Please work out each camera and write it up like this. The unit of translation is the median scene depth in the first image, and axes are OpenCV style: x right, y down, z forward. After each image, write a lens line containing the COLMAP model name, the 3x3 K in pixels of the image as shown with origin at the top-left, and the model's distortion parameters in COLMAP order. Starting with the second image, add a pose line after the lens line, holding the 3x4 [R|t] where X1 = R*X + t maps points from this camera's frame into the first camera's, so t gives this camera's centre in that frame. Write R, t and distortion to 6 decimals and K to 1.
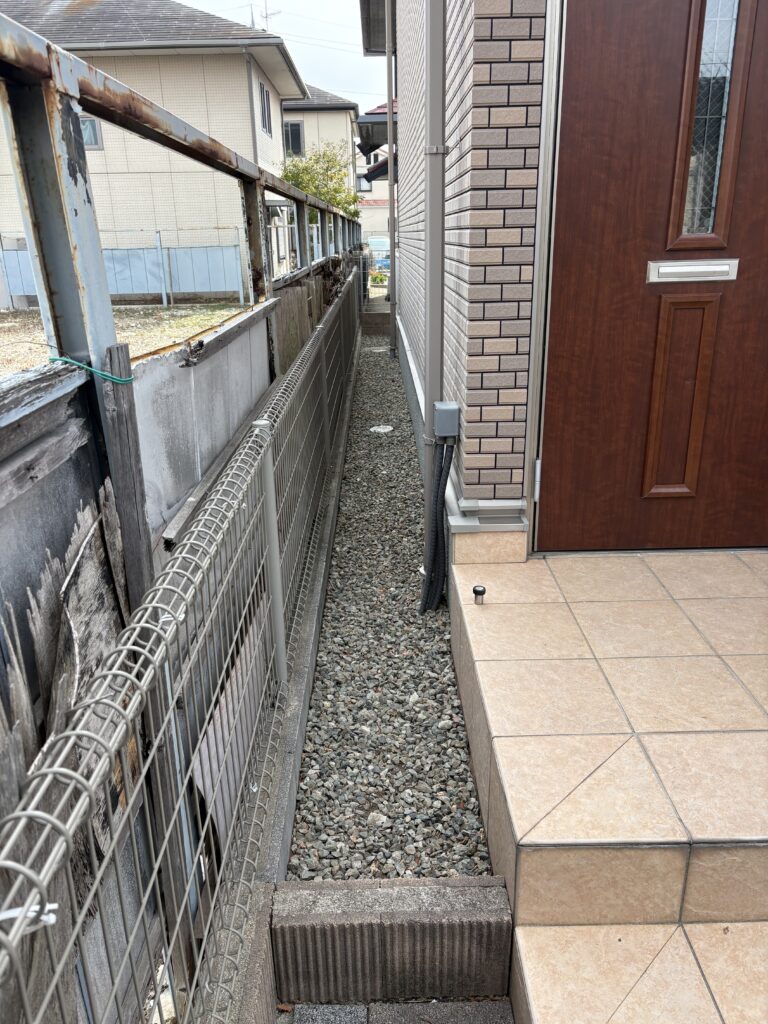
lens RADIAL K [[780.7, 0, 378.3], [0, 780.7, 515.1], [0, 0, 1]] dist [0.038868, -0.047221]
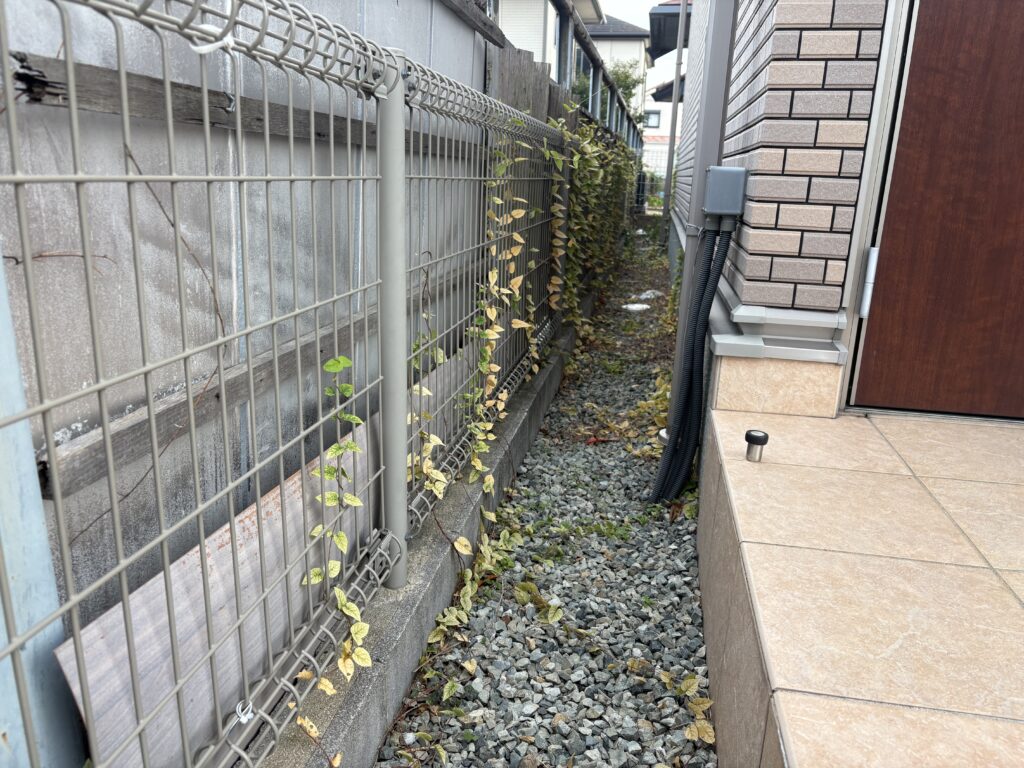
lens RADIAL K [[780.7, 0, 508.0], [0, 780.7, 393.5], [0, 0, 1]] dist [0.038868, -0.047221]
pose [[0.980941, 0.101718, -0.165556, 0.041047], [-0.113638, 0.991448, -0.064173, 0.121077], [0.157612, 0.081764, 0.984110, 0.390570]]
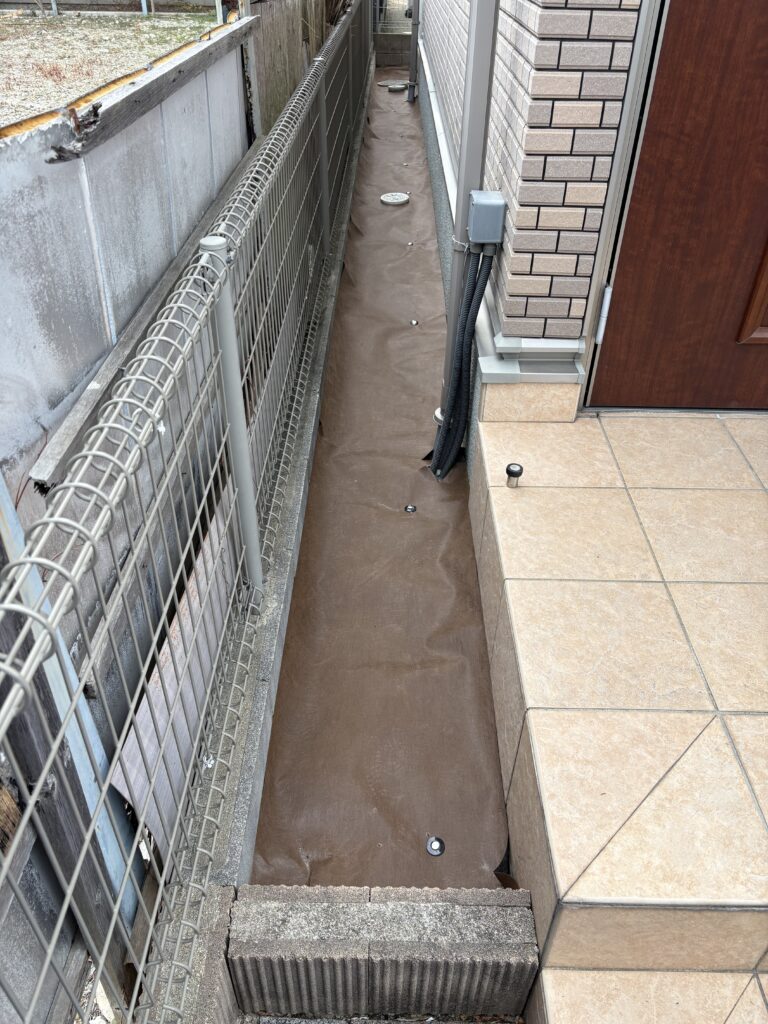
lens RADIAL K [[780.7, 0, 381.2], [0, 780.7, 518.7], [0, 0, 1]] dist [0.038868, -0.047221]
pose [[0.999219, 0.039121, 0.005611, -0.003861], [-0.039019, 0.953941, 0.297446, -0.079304], [0.006284, -0.297433, 0.954722, 0.249749]]
